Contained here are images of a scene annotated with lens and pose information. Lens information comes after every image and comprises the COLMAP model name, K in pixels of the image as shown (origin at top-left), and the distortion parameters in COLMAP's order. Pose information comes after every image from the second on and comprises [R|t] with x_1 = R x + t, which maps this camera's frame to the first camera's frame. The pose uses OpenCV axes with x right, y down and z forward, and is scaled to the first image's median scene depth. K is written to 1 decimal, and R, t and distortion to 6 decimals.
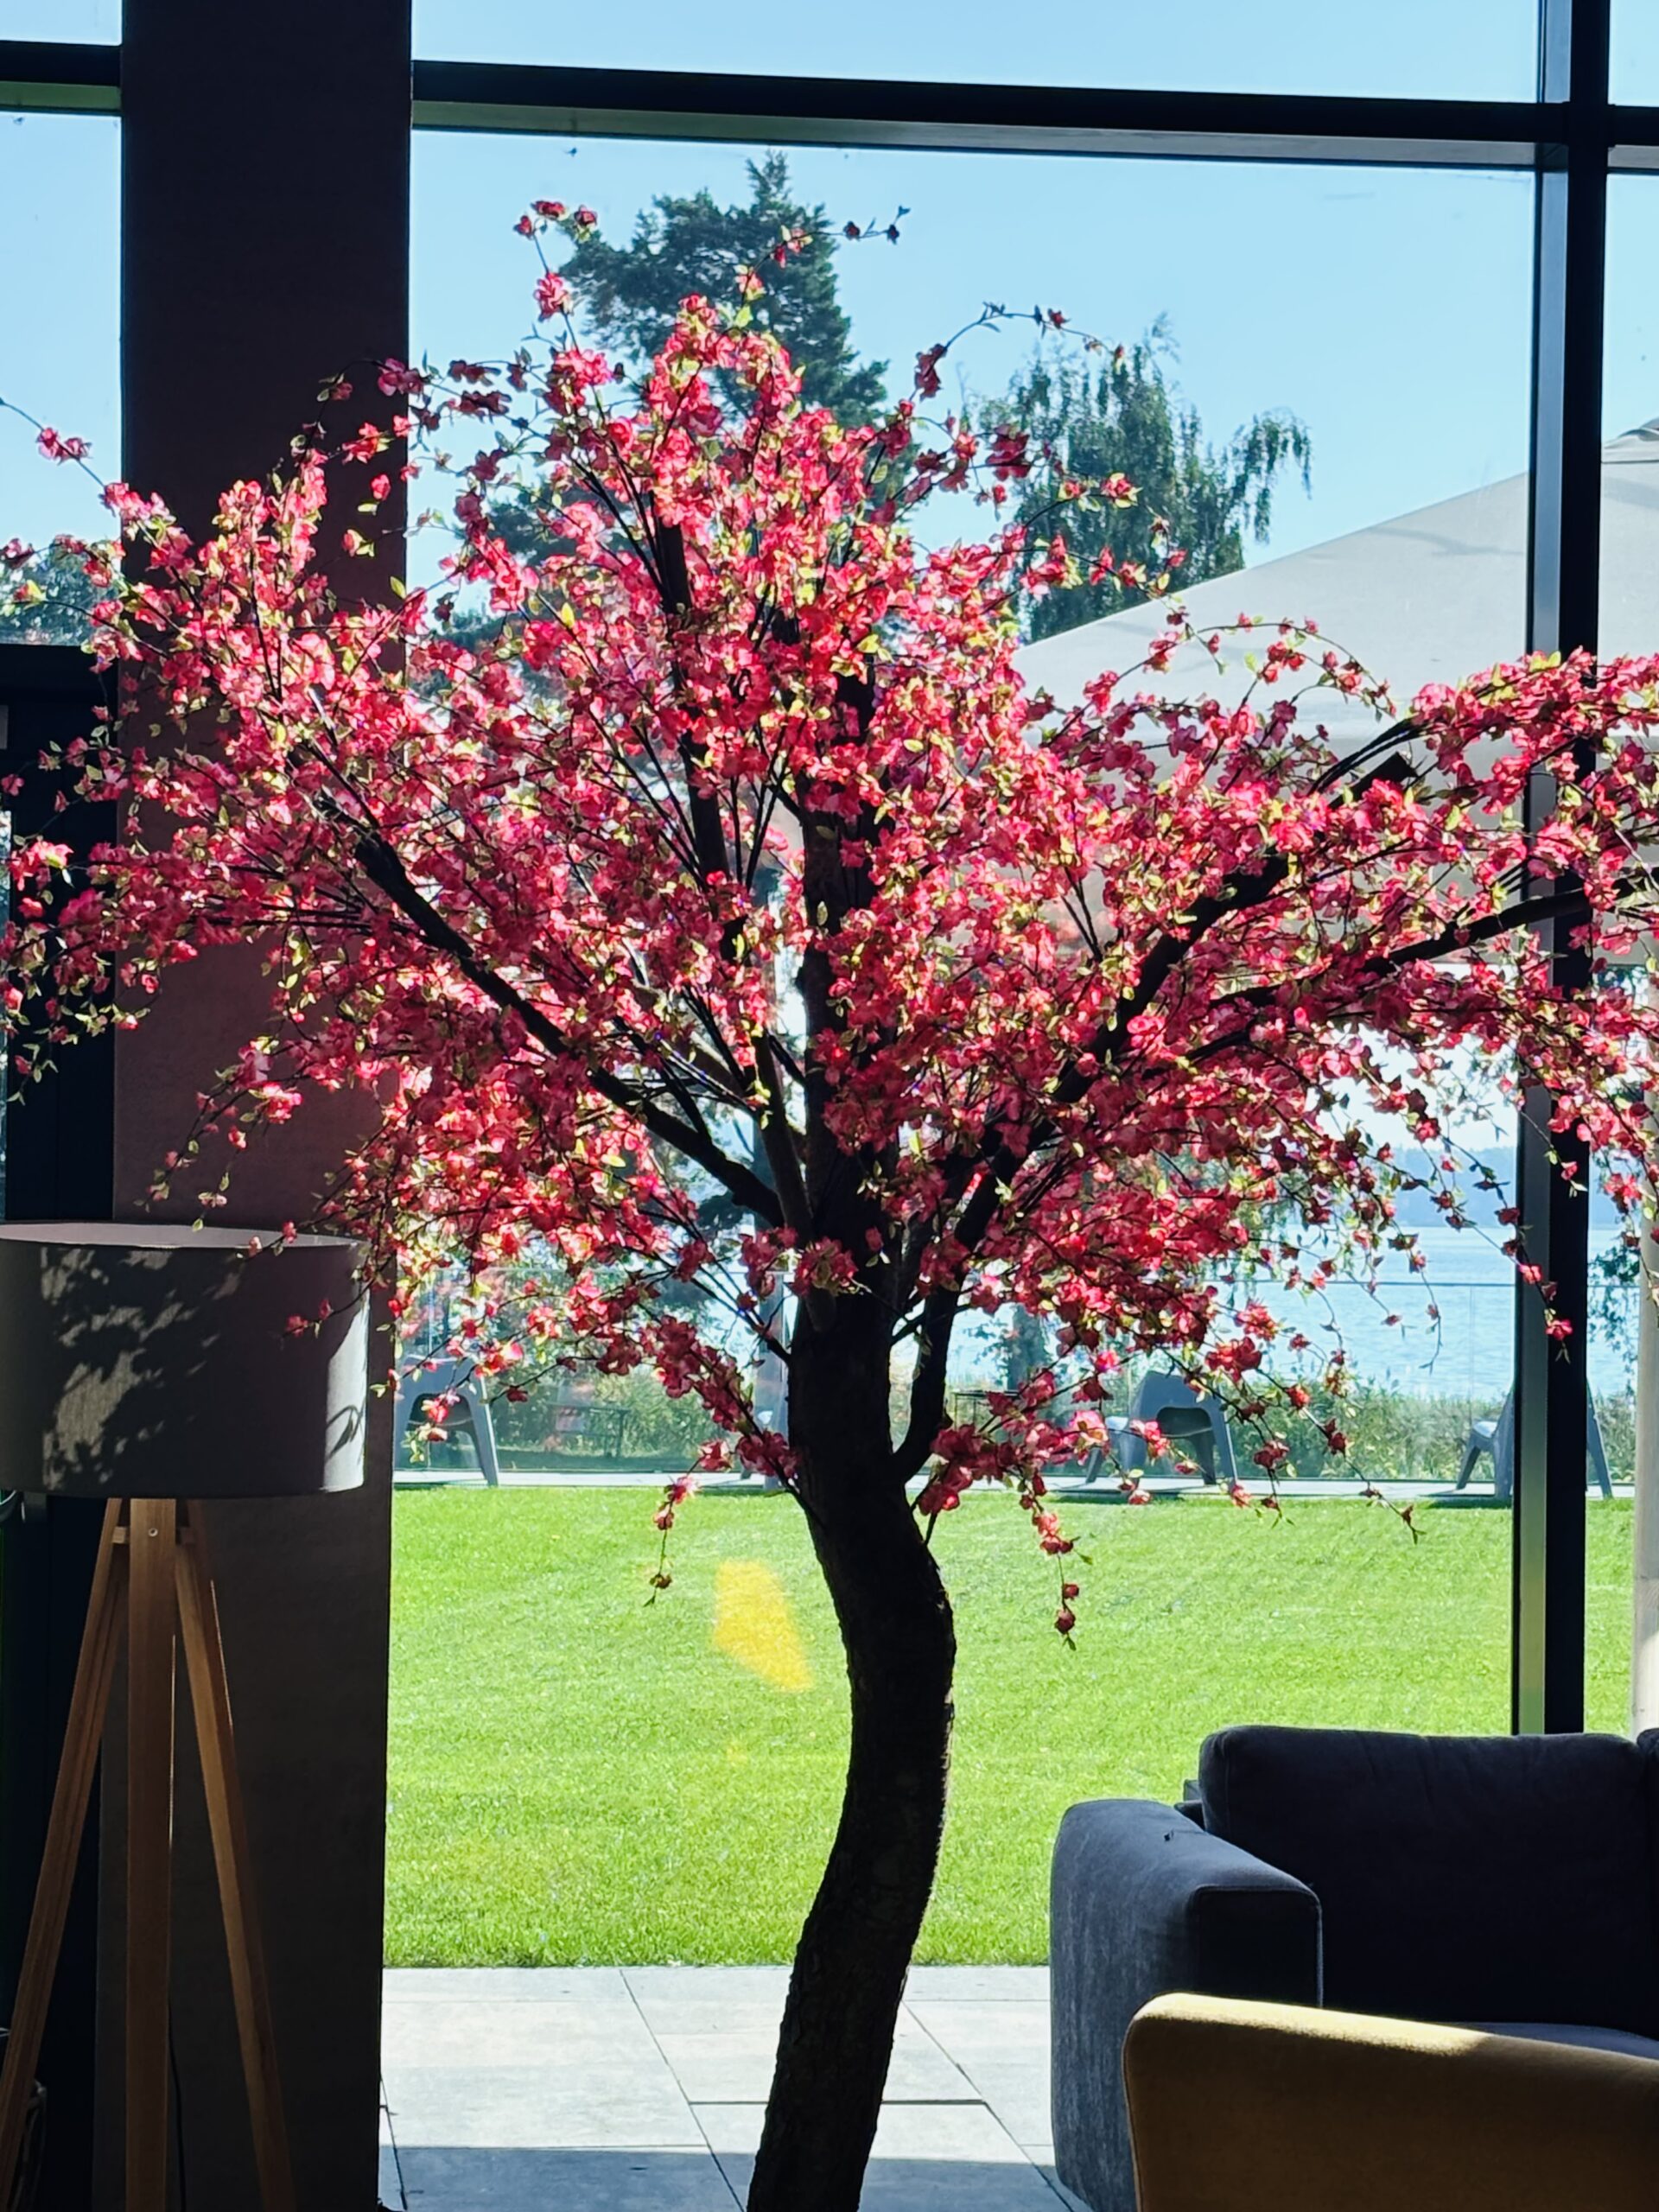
lens RADIAL K [[5593.7, 0, 859.9], [0, 5593.7, 1136.8], [0, 0, 1]] dist [0.234769, 0.000000]
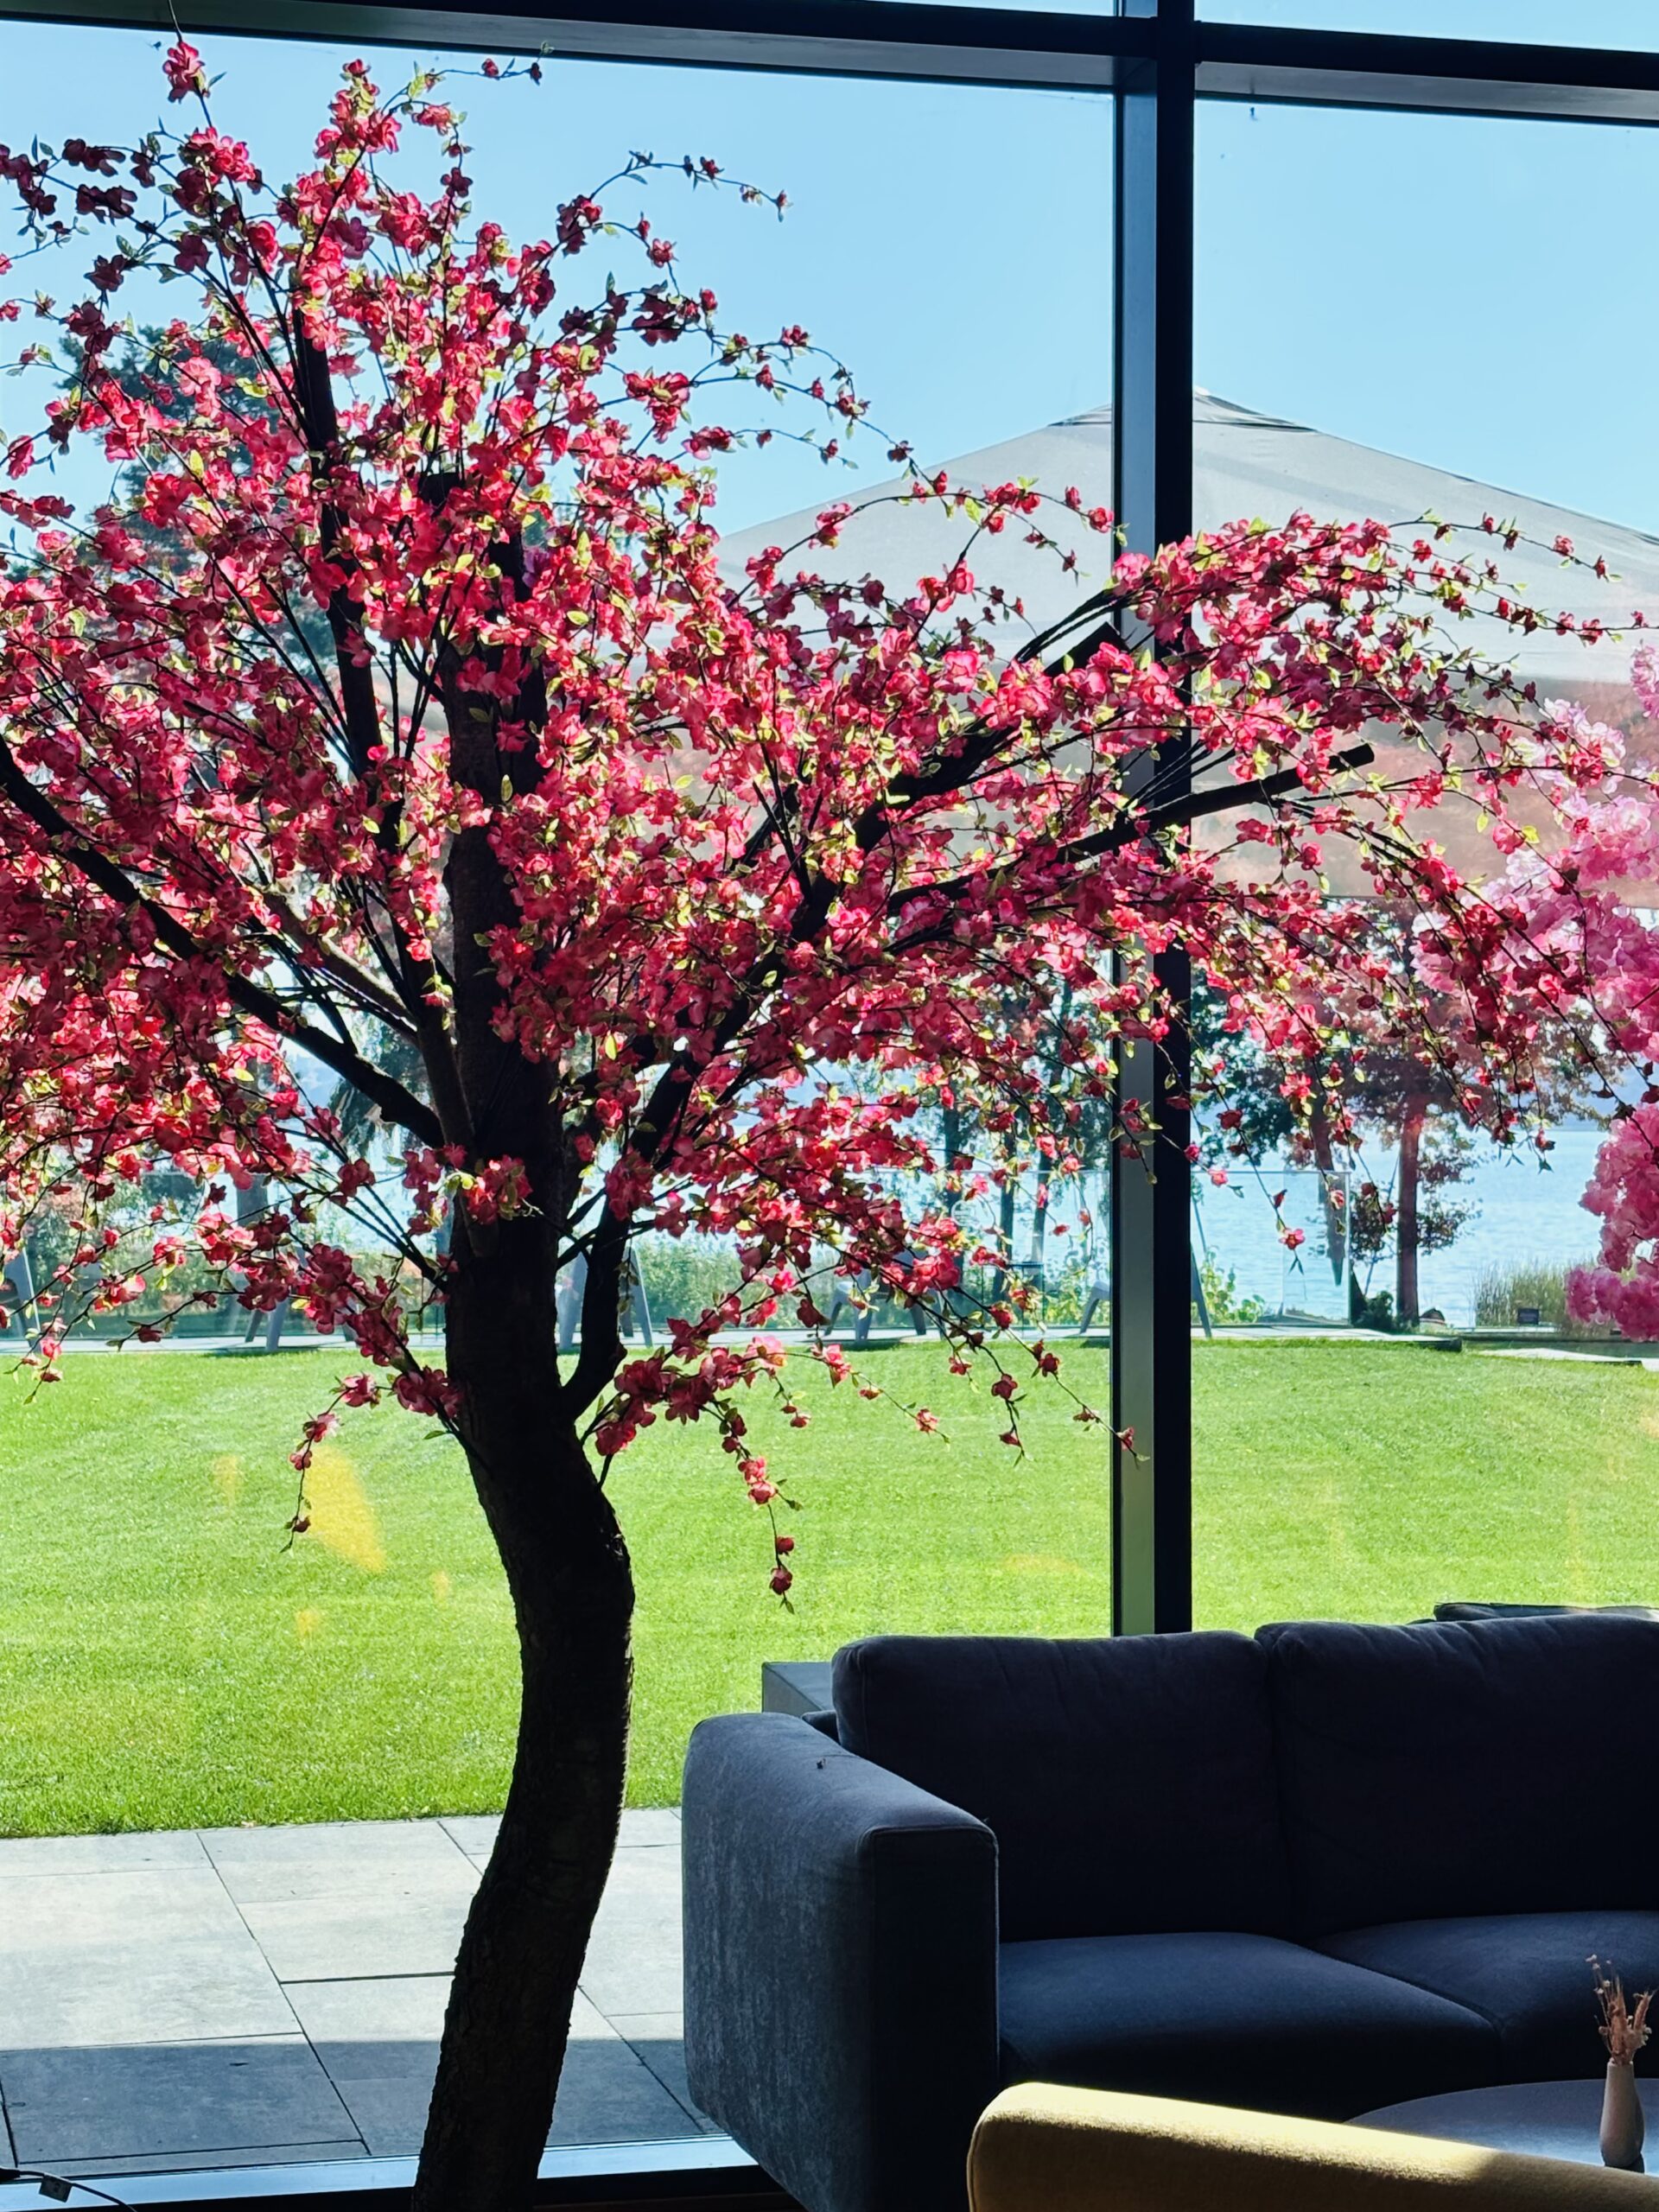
lens RADIAL K [[4195.7, 0, 847.7], [0, 4195.7, 1091.9], [0, 0, 1]] dist [0.168215, 0.000000]
pose [[0.991590, -0.013651, 0.128695, -0.035370], [0.012692, 0.999885, 0.008269, 0.002675], [-0.128793, -0.006566, 0.991650, 0.301516]]
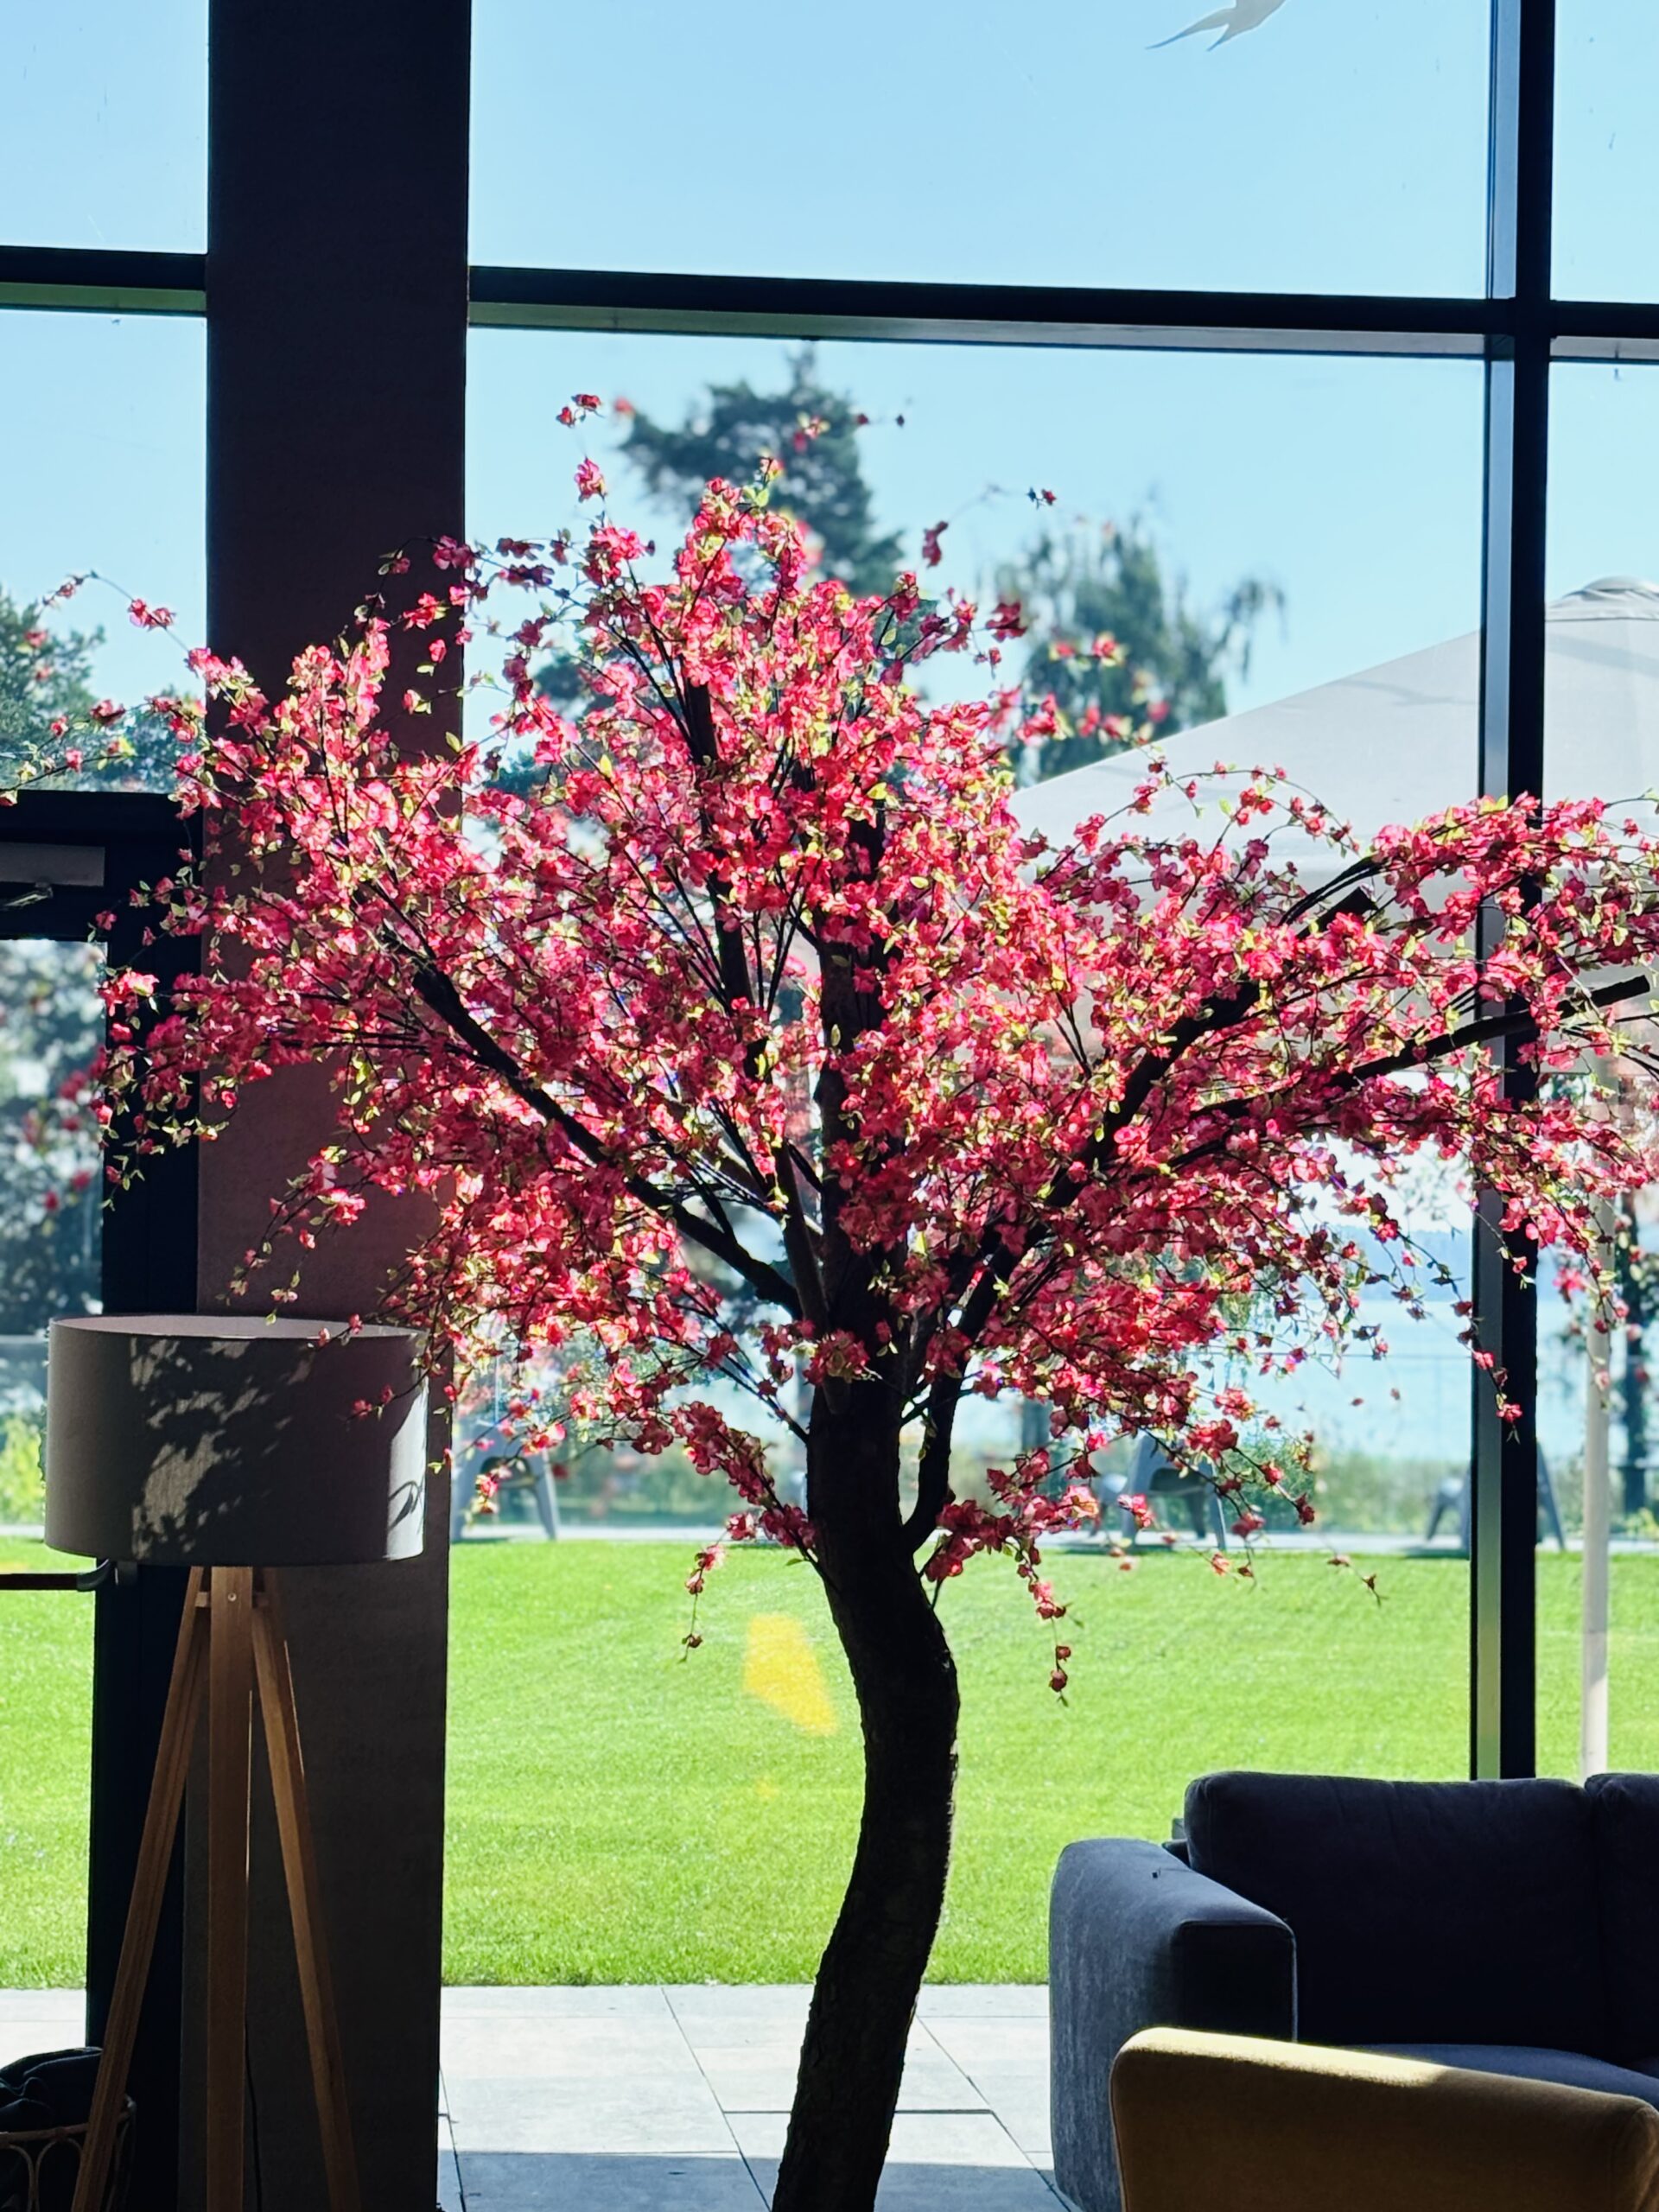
lens RADIAL K [[5029.7, 0, 810.9], [0, 5029.7, 1122.4], [0, 0, 1]] dist [0.241086, 0.000000]
pose [[0.999885, -0.001997, -0.015007, 0.002883], [0.001704, 0.999808, -0.019504, -0.003168], [0.015043, 0.019477, 0.999697, 0.009343]]
